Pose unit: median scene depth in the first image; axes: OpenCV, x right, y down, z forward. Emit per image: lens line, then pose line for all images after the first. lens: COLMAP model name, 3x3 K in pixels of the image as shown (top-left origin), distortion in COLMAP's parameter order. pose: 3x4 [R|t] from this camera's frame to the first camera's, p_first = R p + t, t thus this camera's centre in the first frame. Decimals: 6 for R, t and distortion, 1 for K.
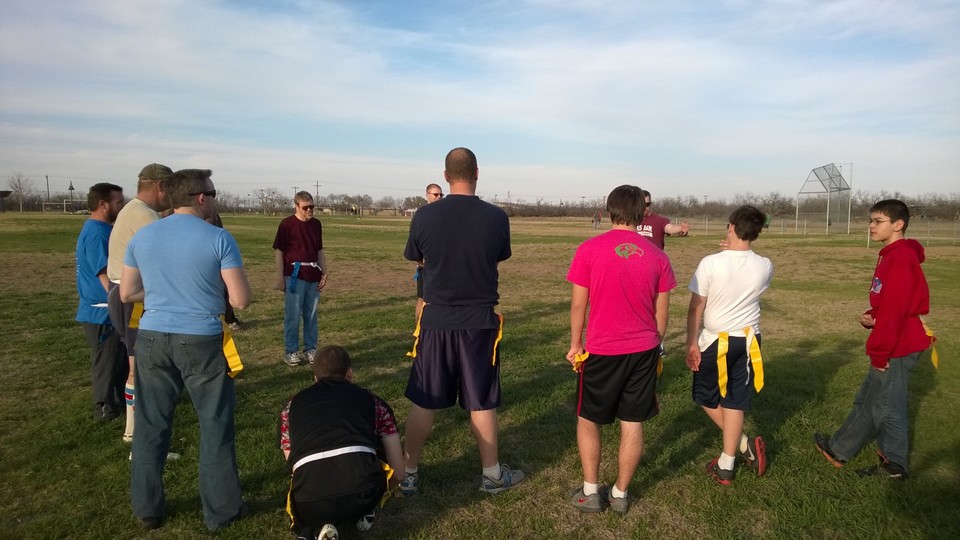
lens RADIAL K [[765.5, 0, 500.3], [0, 765.5, 273.1], [0, 0, 1]] dist [0.003734, -0.034361]
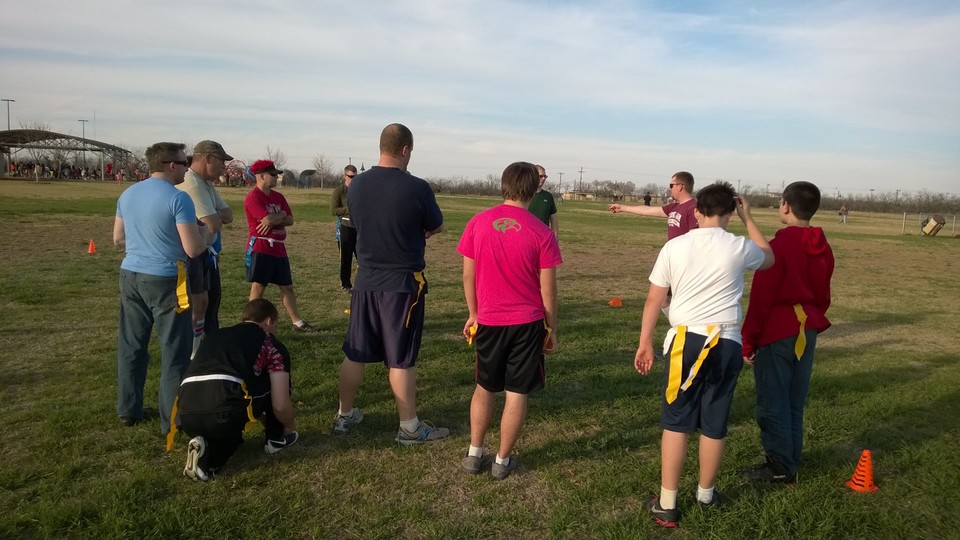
lens RADIAL K [[765.5, 0, 488.2], [0, 765.5, 271.9], [0, 0, 1]] dist [0.003734, -0.034361]
pose [[0.930122, 0.066770, -0.361130, 0.477066], [-0.061403, 0.997766, 0.026328, 0.007914], [0.362081, -0.002313, 0.932144, 0.031083]]
